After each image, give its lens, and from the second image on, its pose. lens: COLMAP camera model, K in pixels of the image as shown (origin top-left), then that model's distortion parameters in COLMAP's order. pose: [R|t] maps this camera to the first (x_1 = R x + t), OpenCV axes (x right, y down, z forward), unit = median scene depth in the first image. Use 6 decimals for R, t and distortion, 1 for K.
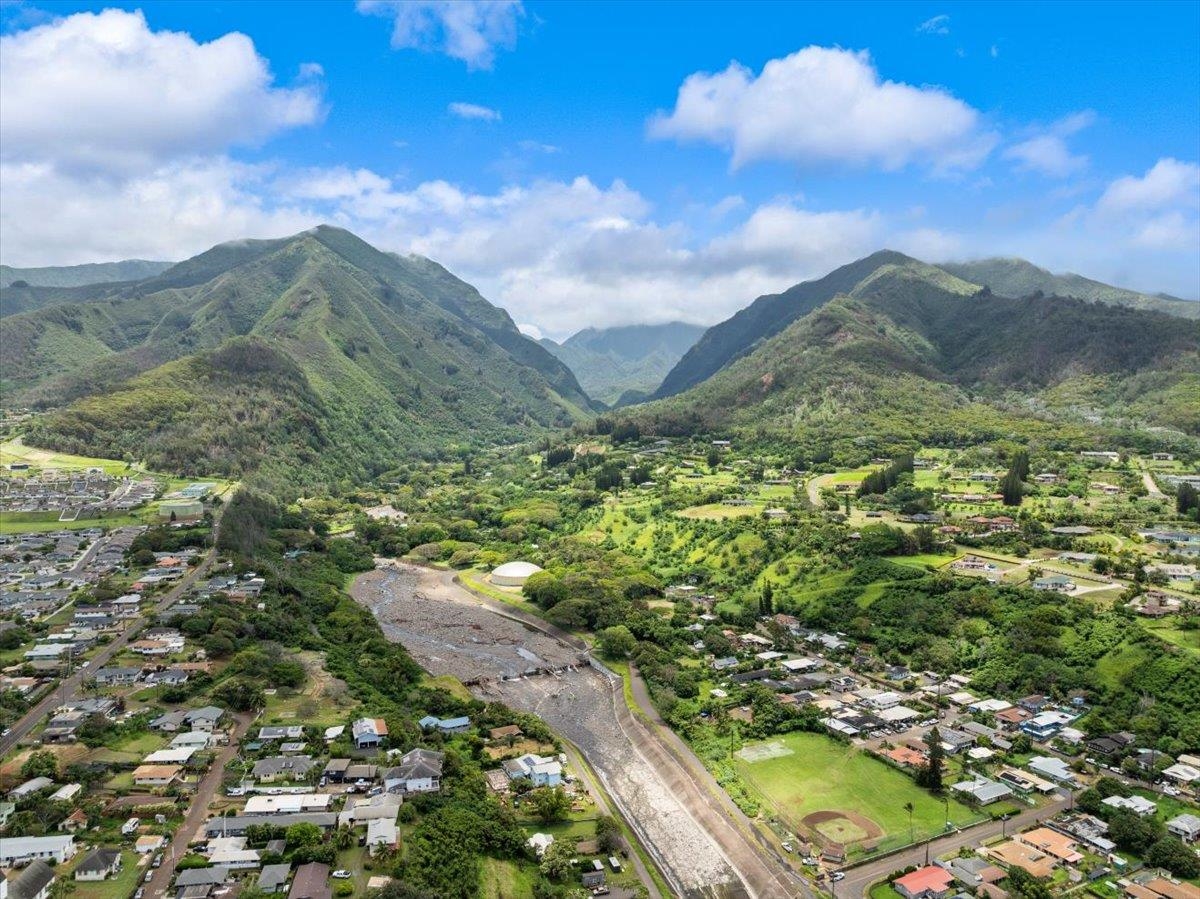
lens RADIAL K [[845.2, 0, 606.3], [0, 845.2, 455.1], [0, 0, 1]] dist [-0.044698, 0.008230]
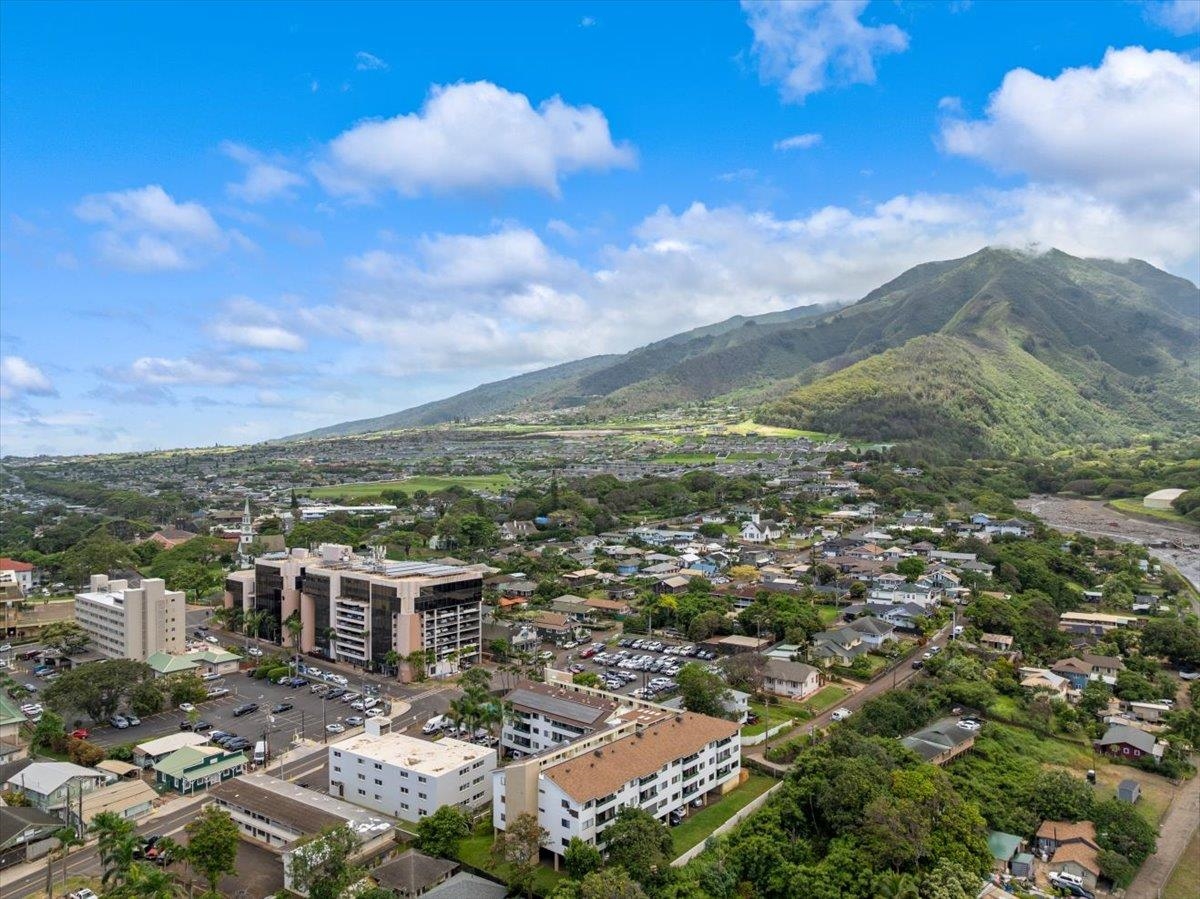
lens RADIAL K [[846.8, 0, 600.0], [0, 846.8, 449.5], [0, 0, 1]] dist [-0.039602, 0.001039]
pose [[0.707206, -0.002801, -0.707002, 0.076522], [-0.029756, 0.998988, -0.033722, 0.092222], [0.706381, 0.044886, 0.706407, -0.127231]]
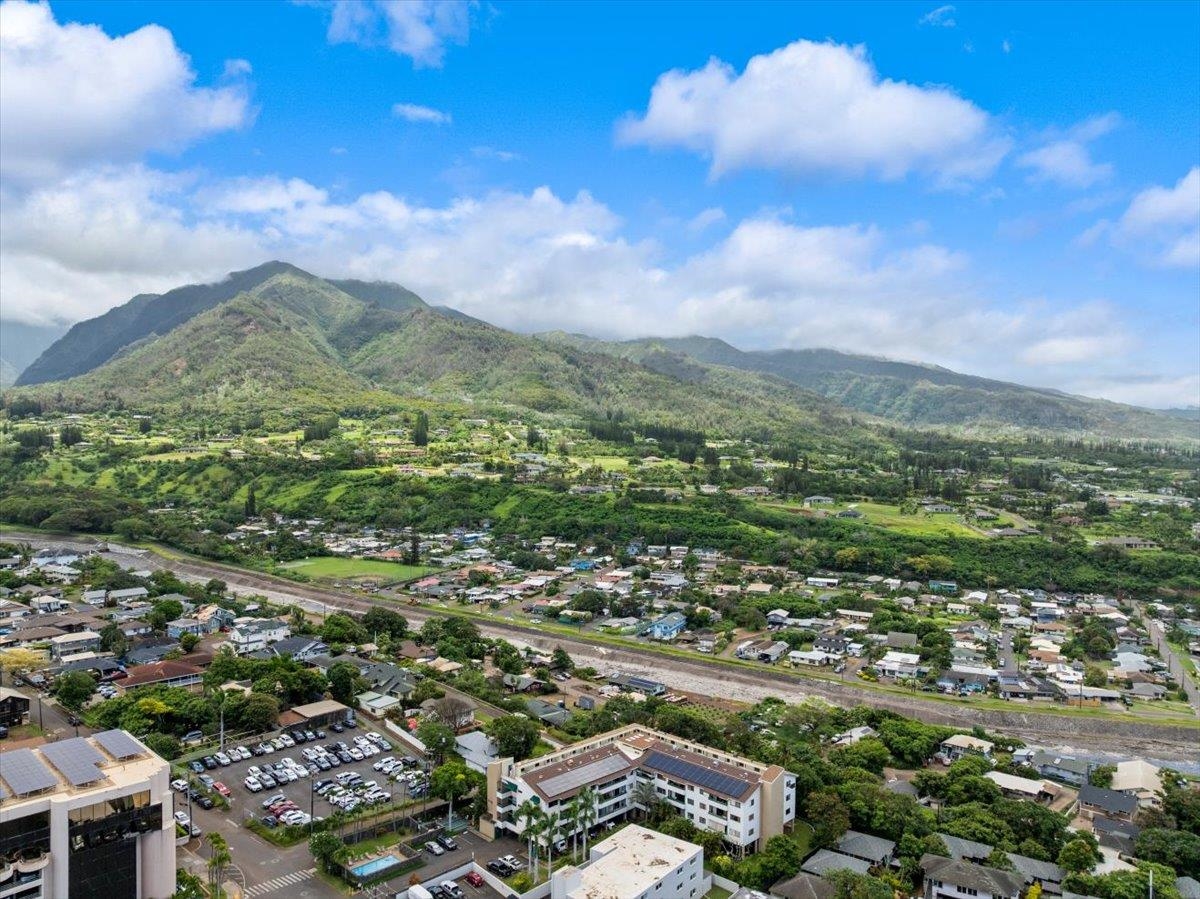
lens RADIAL K [[845.2, 0, 606.3], [0, 845.2, 455.1], [0, 0, 1]] dist [-0.044698, 0.008230]
pose [[0.755522, -0.003429, 0.655115, -0.123140], [0.021571, 0.999574, -0.019645, 0.077520], [-0.654768, 0.028974, 0.755274, -0.145982]]
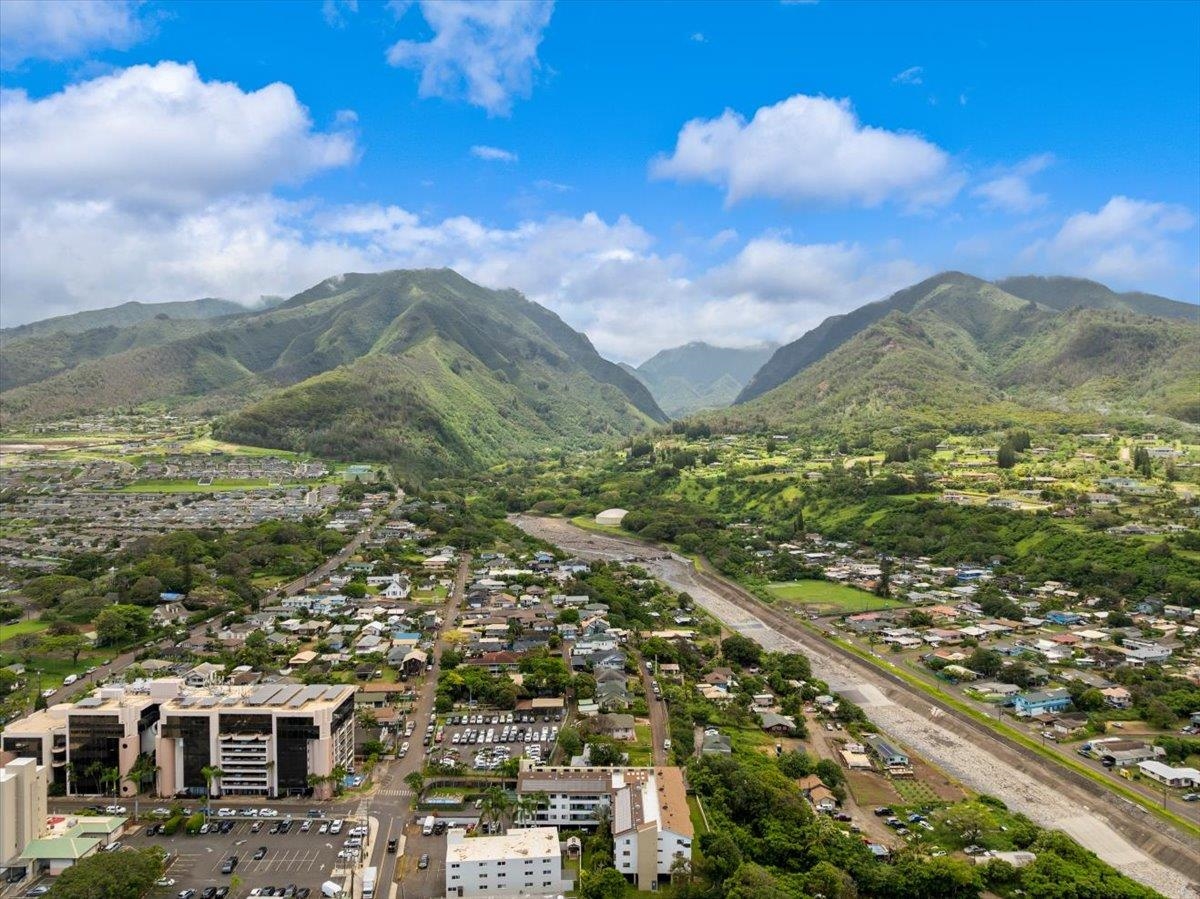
lens RADIAL K [[846.8, 0, 600.0], [0, 846.8, 449.5], [0, 0, 1]] dist [-0.039602, 0.001039]
pose [[0.995474, -0.004154, -0.094941, -0.001480], [0.000521, 0.999268, -0.038258, 0.058202], [0.095030, 0.038035, 0.994747, -0.232608]]
